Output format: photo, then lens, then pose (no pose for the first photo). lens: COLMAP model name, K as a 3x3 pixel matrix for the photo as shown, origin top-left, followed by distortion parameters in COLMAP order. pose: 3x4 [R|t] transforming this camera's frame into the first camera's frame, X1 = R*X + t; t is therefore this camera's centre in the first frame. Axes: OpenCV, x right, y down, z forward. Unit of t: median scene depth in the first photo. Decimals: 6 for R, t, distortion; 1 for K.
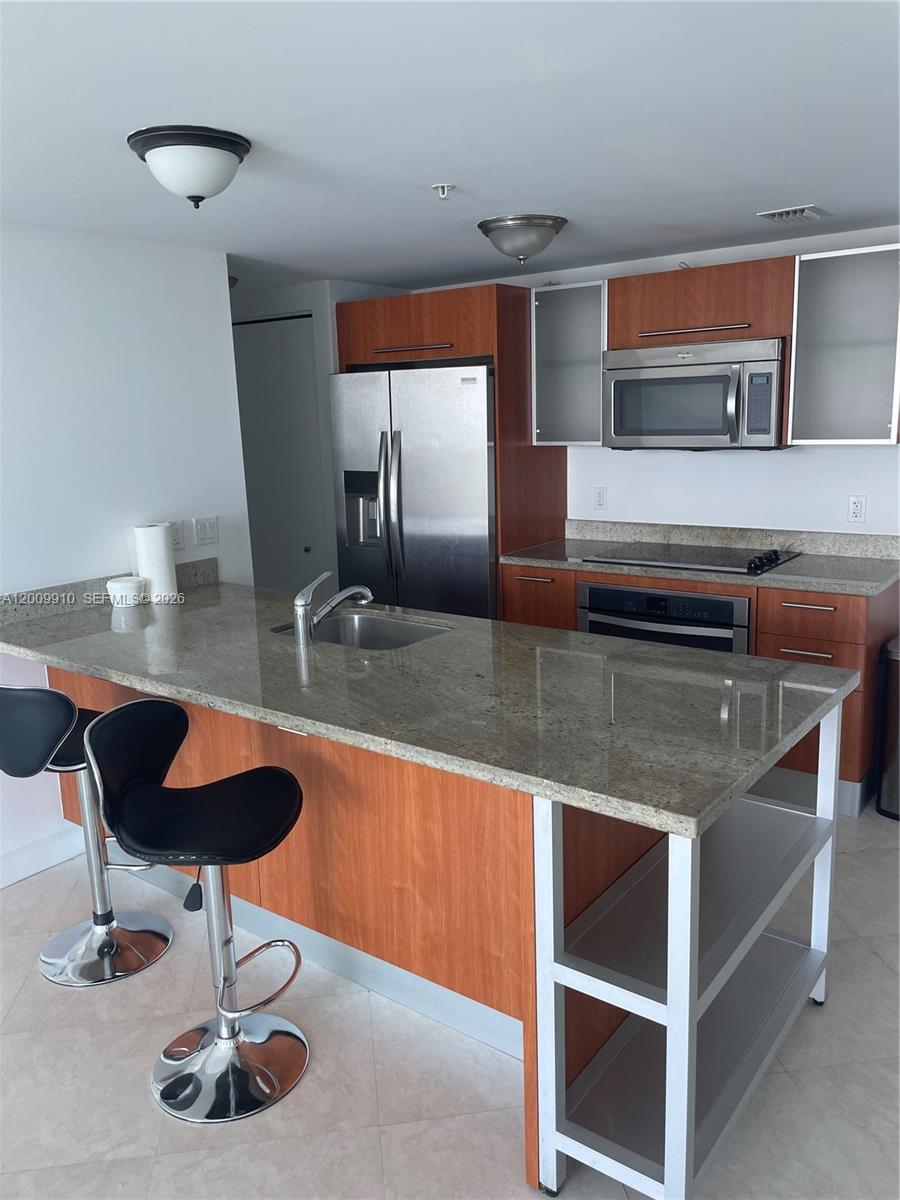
lens RADIAL K [[915.0, 0, 454.7], [0, 915.0, 588.2], [0, 0, 1]] dist [0.044367, -0.076611]
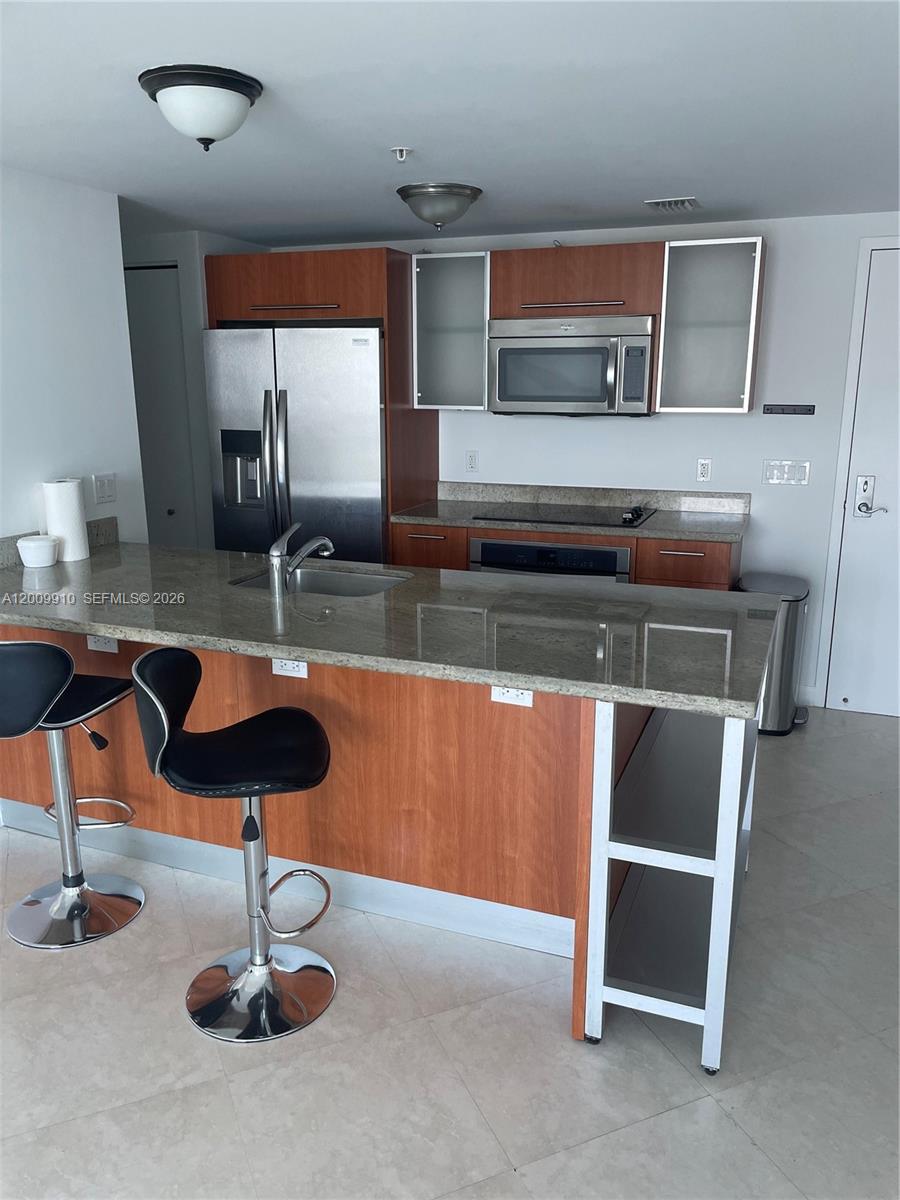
lens RADIAL K [[915.0, 0, 466.6], [0, 915.0, 606.9], [0, 0, 1]] dist [0.044367, -0.076611]
pose [[0.961968, -0.035009, 0.270909, -0.235376], [0.021761, 0.998423, 0.051752, 0.026329], [-0.272293, -0.043889, 0.961213, -0.042324]]
